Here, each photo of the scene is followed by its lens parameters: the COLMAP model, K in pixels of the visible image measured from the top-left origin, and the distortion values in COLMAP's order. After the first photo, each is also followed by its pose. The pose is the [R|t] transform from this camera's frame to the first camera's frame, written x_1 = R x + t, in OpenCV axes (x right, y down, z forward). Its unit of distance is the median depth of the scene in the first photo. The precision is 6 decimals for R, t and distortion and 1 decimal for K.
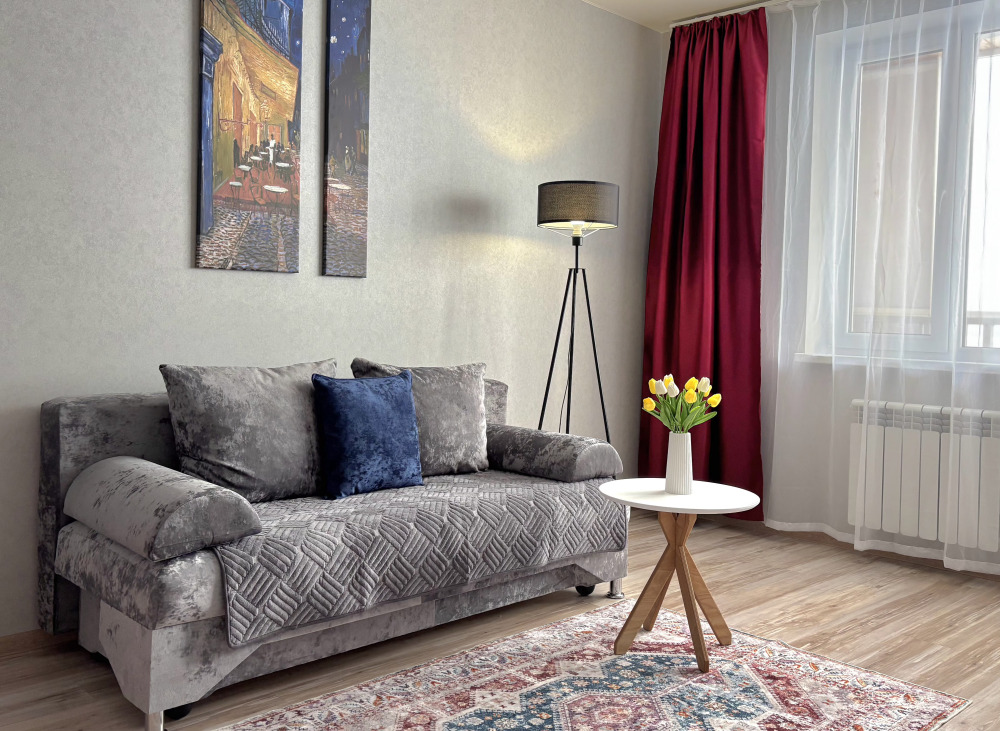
lens RADIAL K [[921.0, 0, 512.1], [0, 921.0, 330.8], [0, 0, 1]] dist [0.054865, -0.022508]
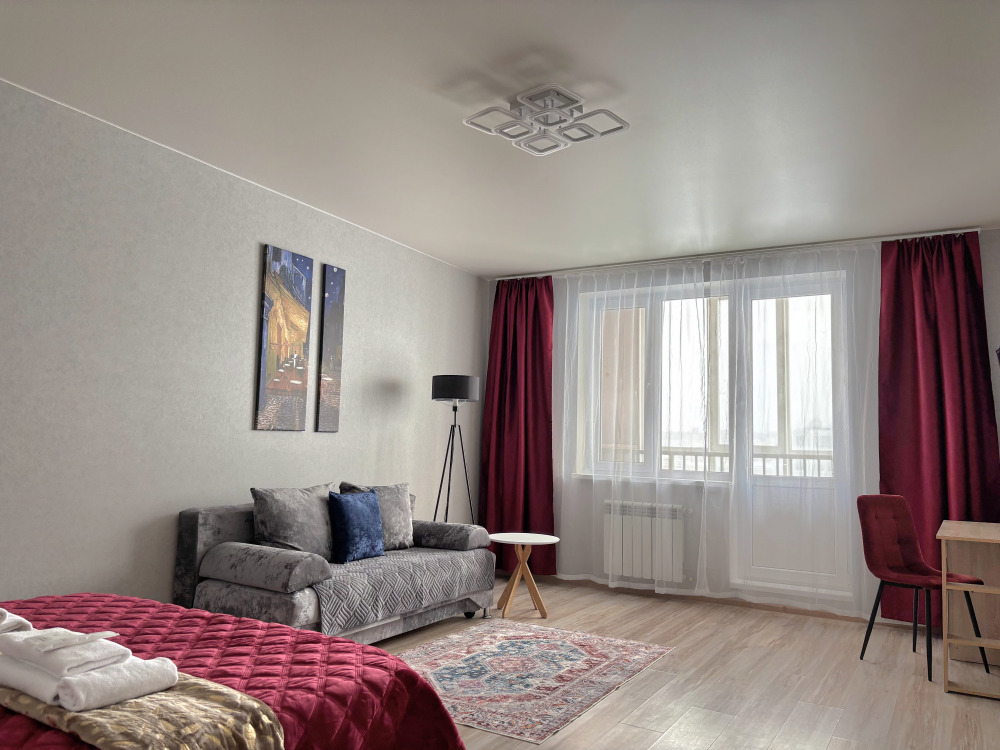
lens RADIAL K [[750.5, 0, 500.0], [0, 750.5, 375.0], [0, 0, 1]] dist [0.050280, -0.076359]
pose [[0.966677, 0.020579, 0.255172, -0.252053], [0.004930, 0.995082, -0.098929, -0.028106], [-0.255953, 0.096890, 0.961821, -0.440703]]
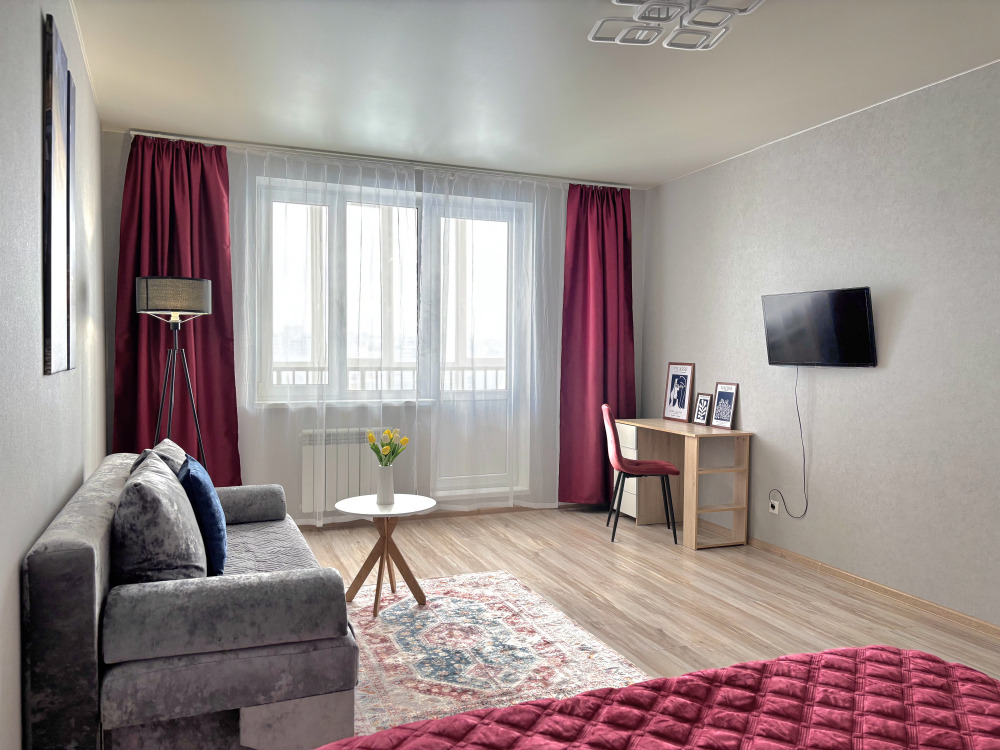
lens RADIAL K [[750.5, 0, 500.0], [0, 750.5, 375.0], [0, 0, 1]] dist [0.050280, -0.076359]
pose [[0.392147, -0.053400, 0.918351, -0.818785], [0.015899, 0.998558, 0.051274, -0.095866], [-0.919765, -0.005506, 0.392431, 0.290784]]
